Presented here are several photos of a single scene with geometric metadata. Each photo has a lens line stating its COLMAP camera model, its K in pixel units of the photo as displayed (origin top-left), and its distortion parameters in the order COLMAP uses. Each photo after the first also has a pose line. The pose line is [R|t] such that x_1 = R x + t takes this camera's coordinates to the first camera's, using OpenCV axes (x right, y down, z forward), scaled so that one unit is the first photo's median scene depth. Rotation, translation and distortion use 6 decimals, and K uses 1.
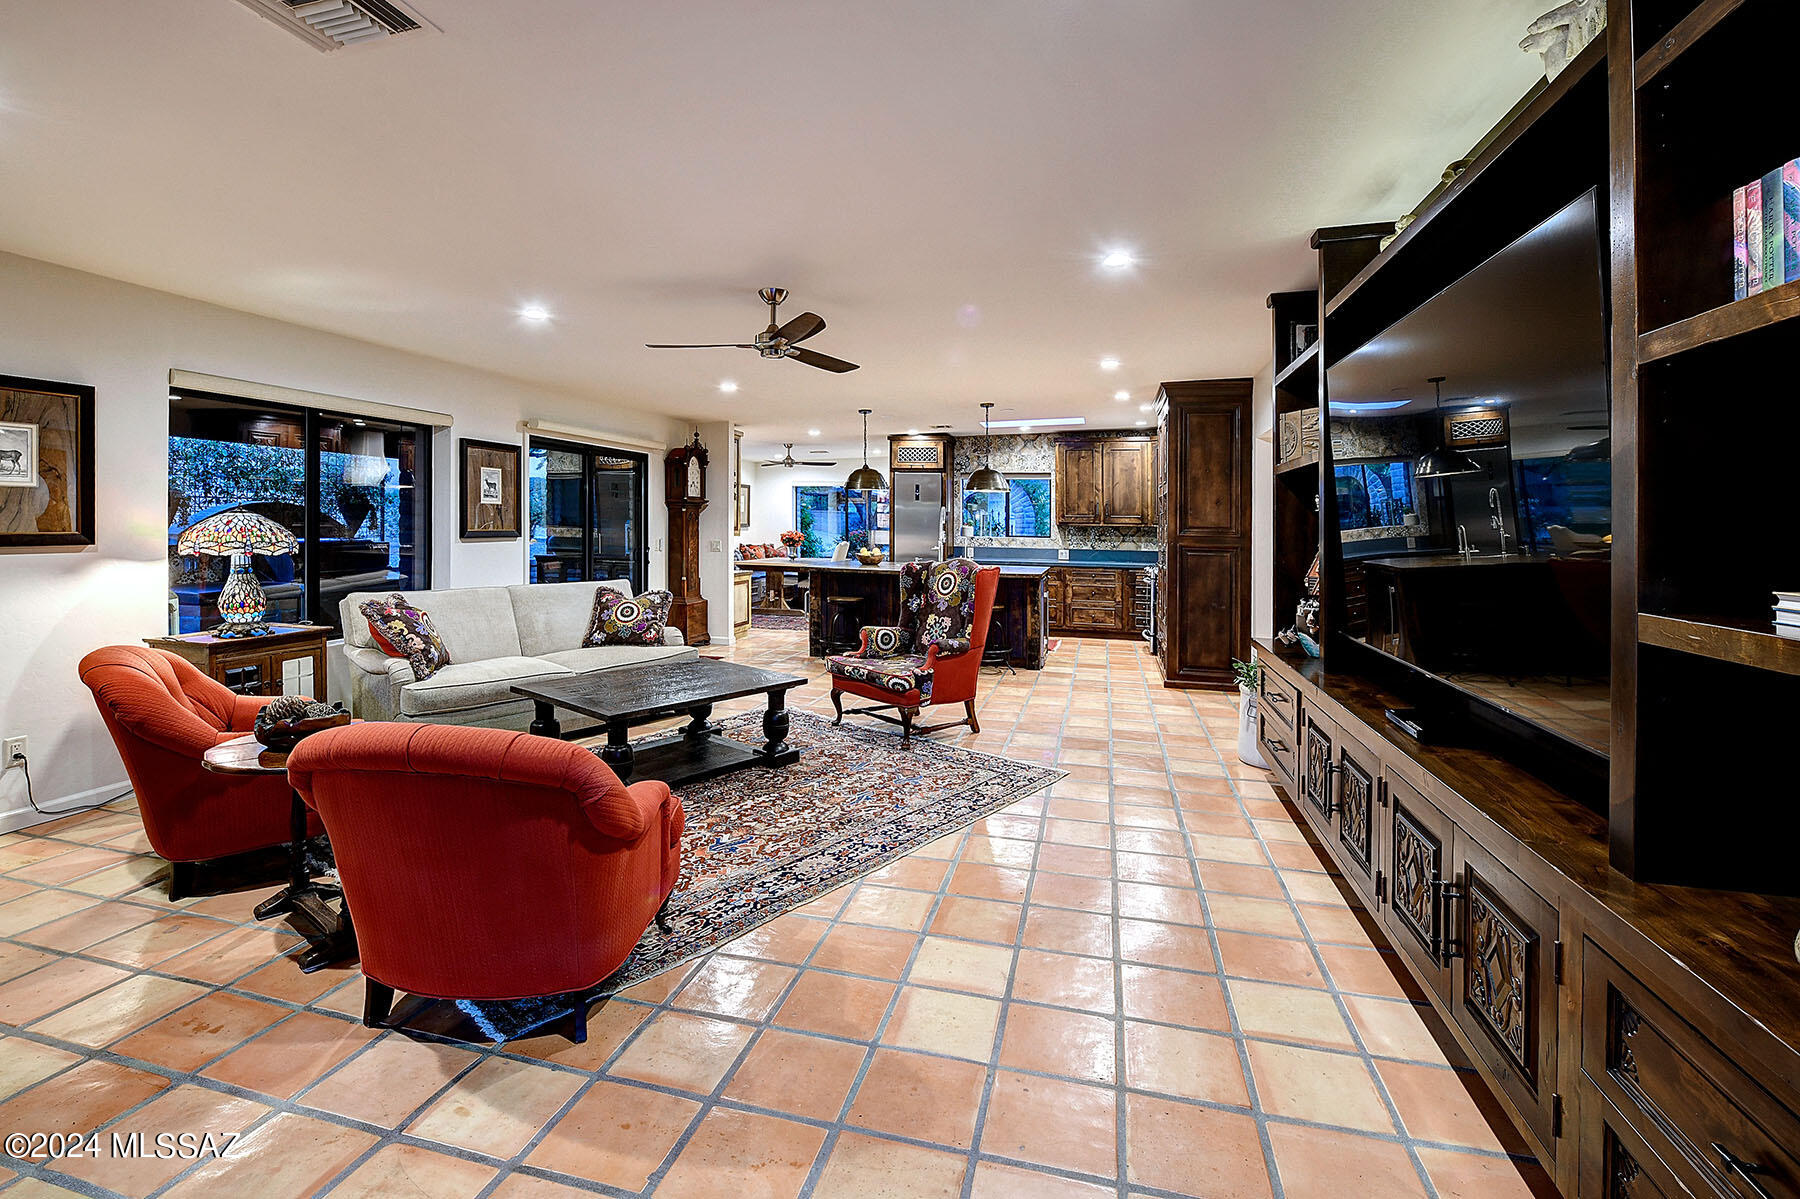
lens RADIAL K [[857.1, 0, 848.4], [0, 857.1, 531.2], [0, 0, 1]] dist [0.000980, 0.000136]
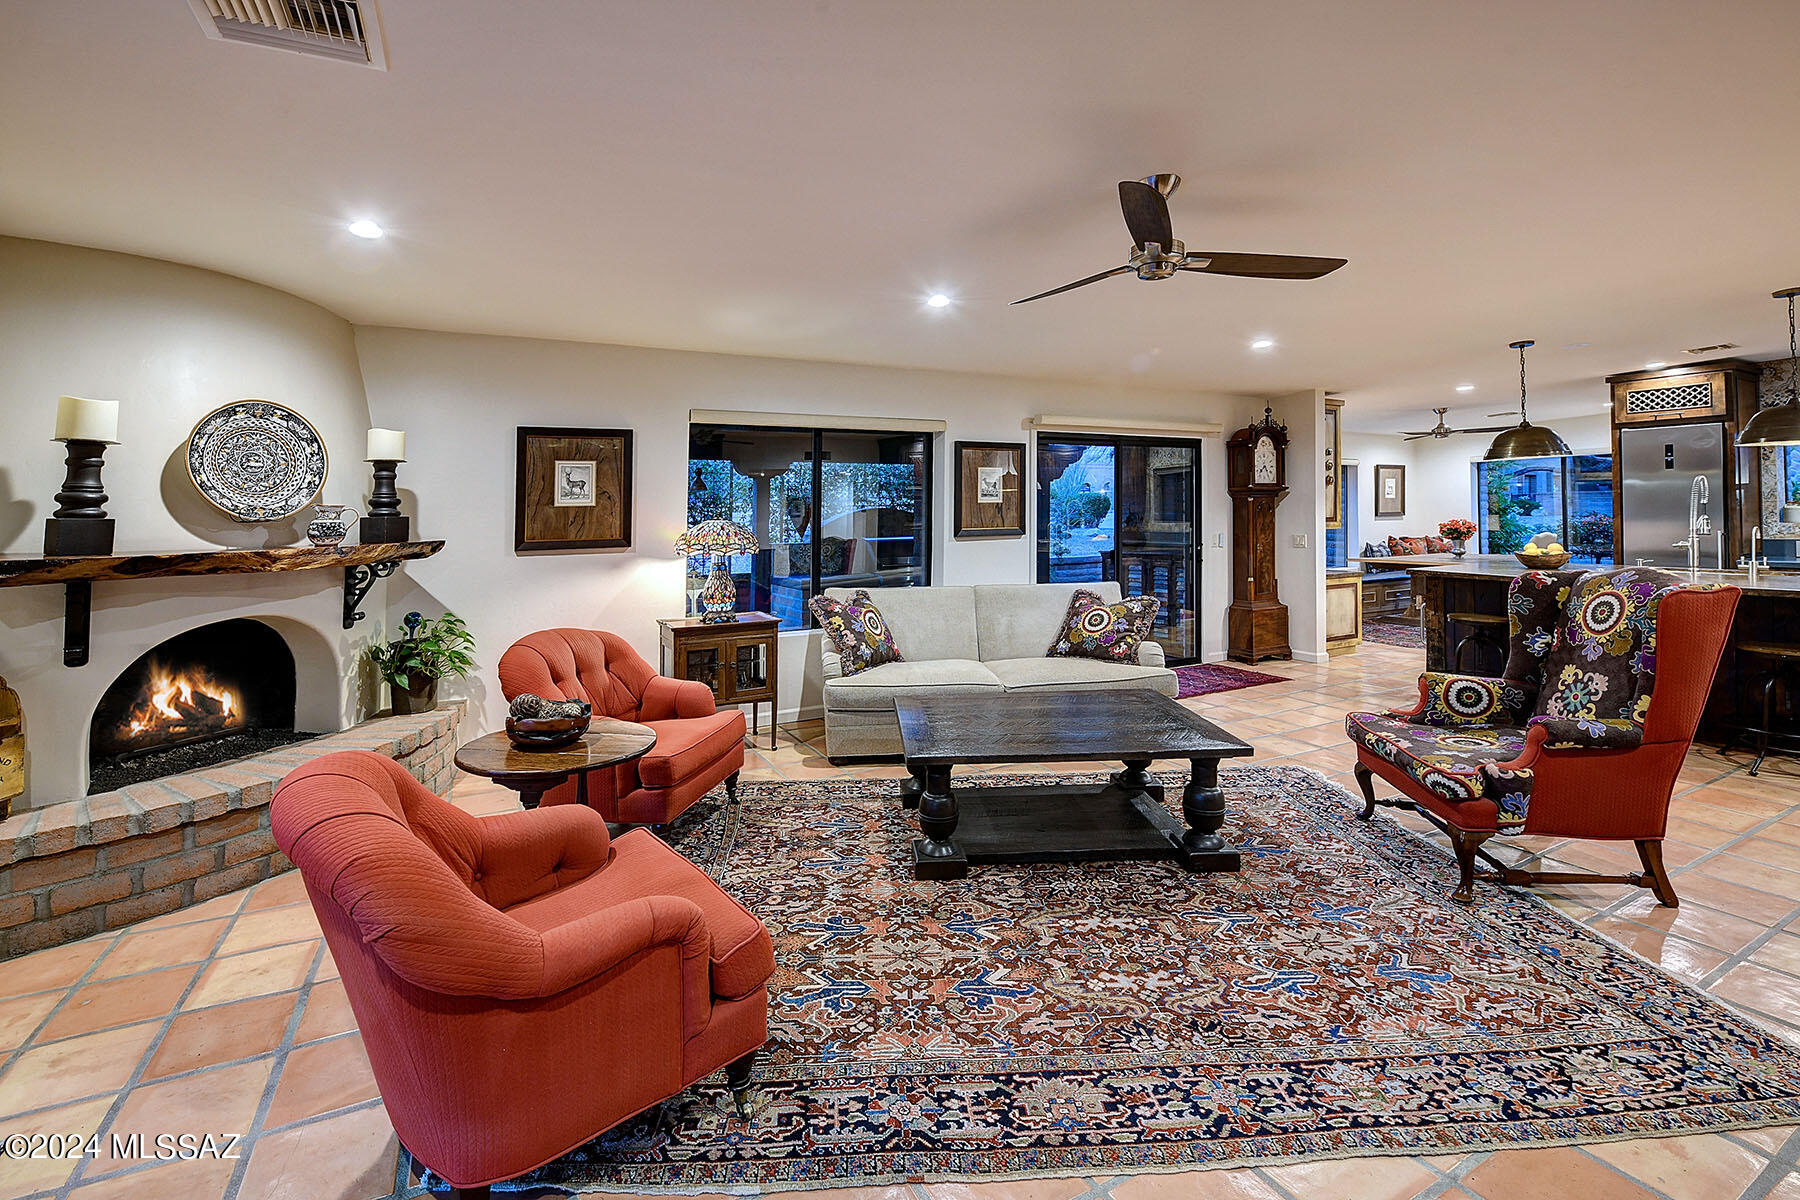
lens RADIAL K [[742.1, 0, 857.4], [0, 742.1, 514.1], [0, 0, 1]] dist [-0.013551, -0.000082]
pose [[0.667863, -0.029845, -0.743686, 0.151279], [0.019246, 0.999554, -0.022829, -0.001323], [0.744036, 0.000934, 0.668139, 0.334057]]
